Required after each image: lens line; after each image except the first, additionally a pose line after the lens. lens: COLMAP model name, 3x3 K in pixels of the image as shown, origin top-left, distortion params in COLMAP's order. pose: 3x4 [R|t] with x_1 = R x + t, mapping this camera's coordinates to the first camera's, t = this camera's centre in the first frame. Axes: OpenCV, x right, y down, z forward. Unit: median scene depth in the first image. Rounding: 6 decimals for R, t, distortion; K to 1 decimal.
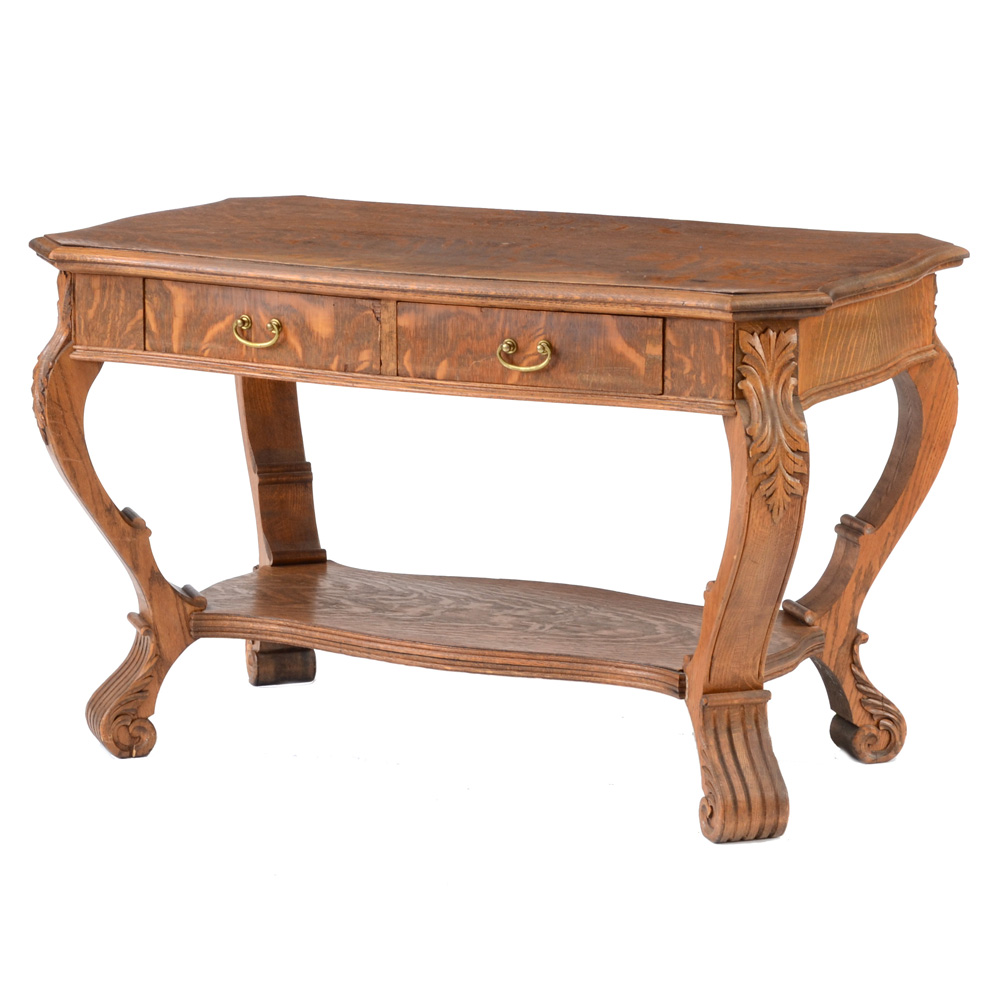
lens RADIAL K [[3618.6, 0, 501.7], [0, 3618.6, 533.2], [0, 0, 1]] dist [0.416729, 1.690166]
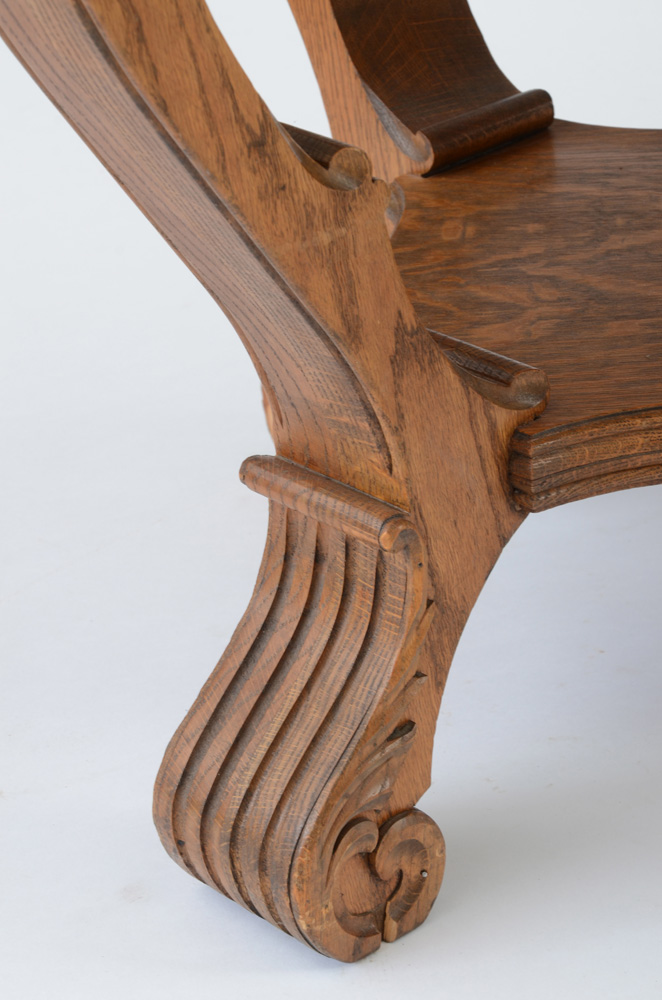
lens RADIAL K [[2960.5, 0, 331.0], [0, 2960.5, 500.0], [0, 0, 1]] dist [0.752244, 0.193240]
pose [[0.922617, -0.230775, 0.309063, -0.182713], [0.155586, 0.955853, 0.249273, -0.035981], [-0.352945, -0.181898, 0.917792, 0.832138]]
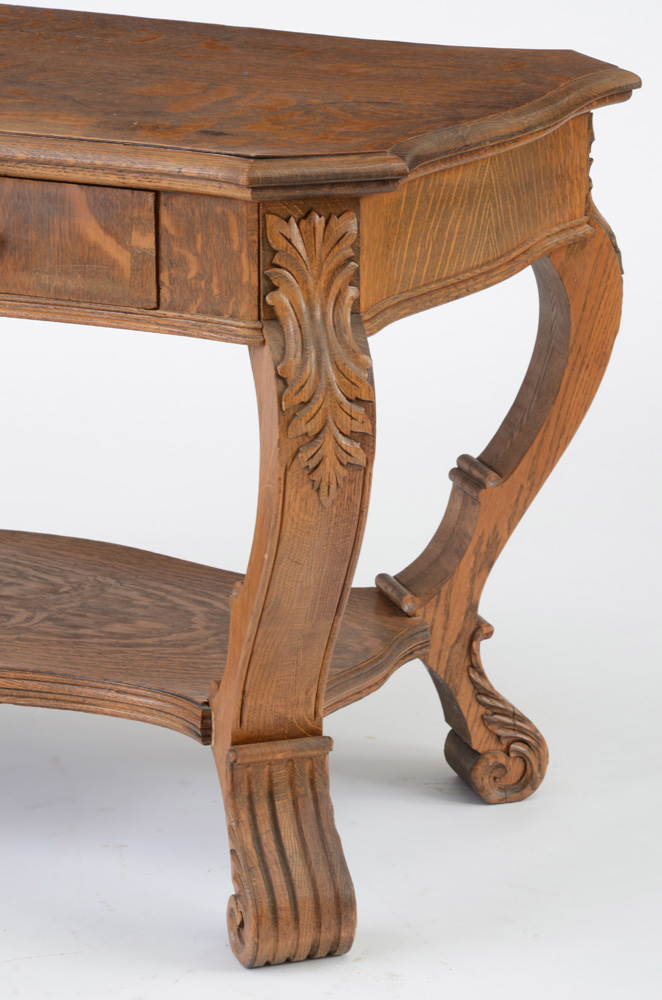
lens RADIAL K [[3139.8, 0, 316.8], [0, 3139.8, 501.1], [0, 0, 1]] dist [0.972422, 0.589316]
pose [[0.999978, 0.002950, -0.005869, 0.073204], [-0.002519, 0.997389, 0.072169, -0.042826], [0.006067, -0.072153, 0.997375, 0.404831]]
